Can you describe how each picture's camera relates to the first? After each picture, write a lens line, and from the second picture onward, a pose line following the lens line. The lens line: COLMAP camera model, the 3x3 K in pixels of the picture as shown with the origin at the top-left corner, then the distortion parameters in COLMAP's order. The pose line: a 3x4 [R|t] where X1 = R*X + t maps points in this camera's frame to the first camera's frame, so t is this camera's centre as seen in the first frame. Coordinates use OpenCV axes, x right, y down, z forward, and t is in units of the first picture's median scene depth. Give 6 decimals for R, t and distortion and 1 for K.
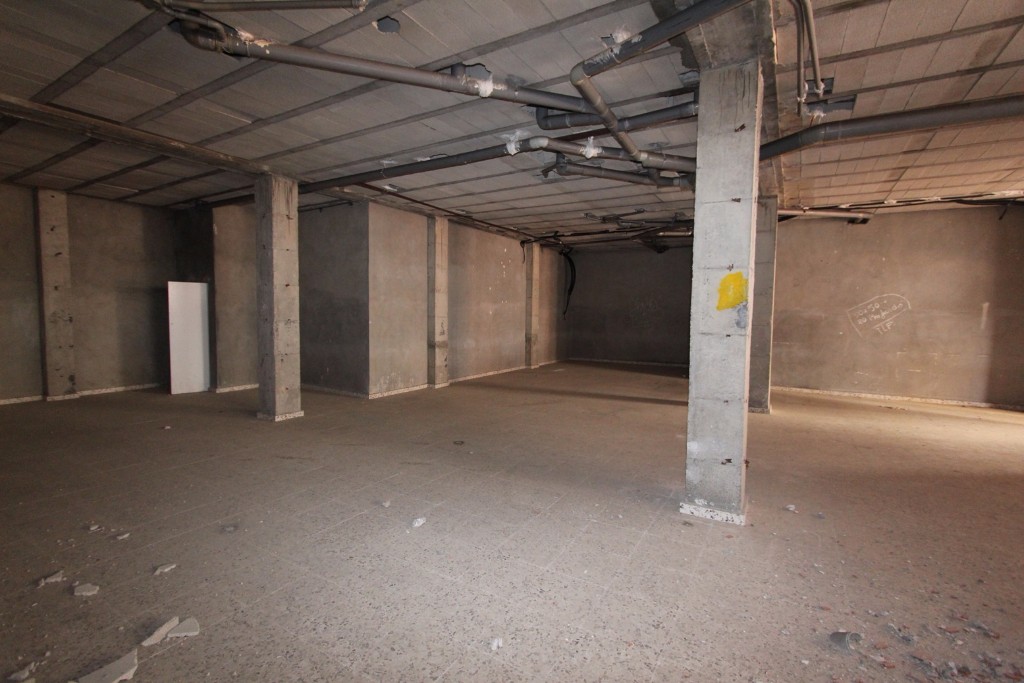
lens RADIAL K [[471.0, 0, 511.4], [0, 471.0, 338.2], [0, 0, 1]] dist [-0.003051, -0.000107]
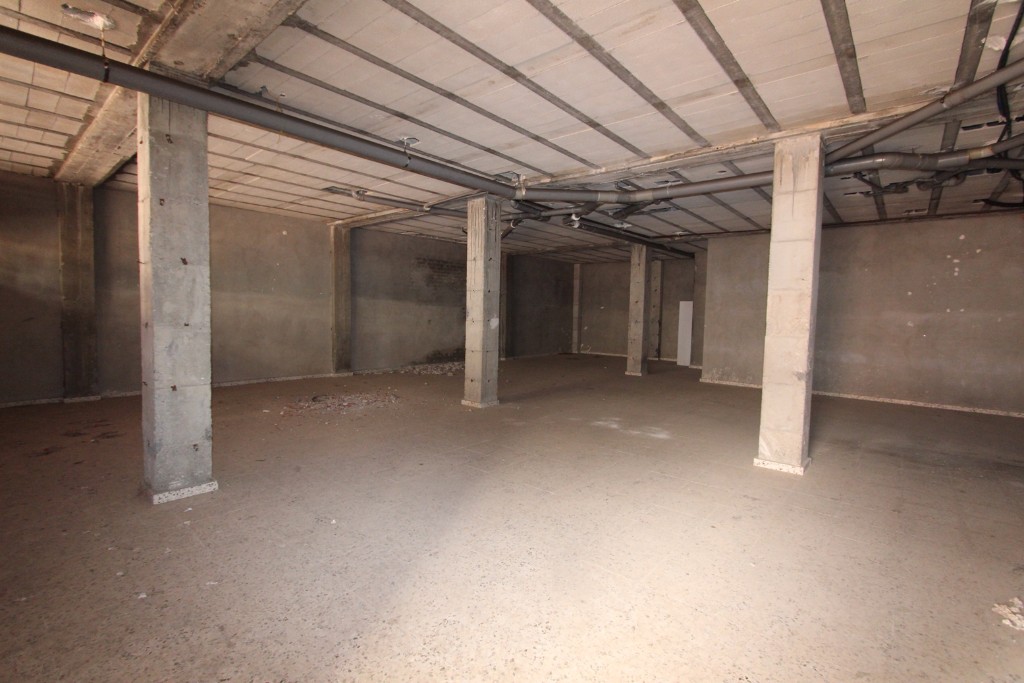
lens RADIAL K [[471.0, 0, 510.9], [0, 471.0, 340.2], [0, 0, 1]] dist [-0.003051, -0.000107]
pose [[-0.143089, 0.045369, -0.988669, 1.116689], [-0.084388, 0.994752, 0.057862, -0.023124], [0.986106, 0.091711, -0.138510, 0.622942]]
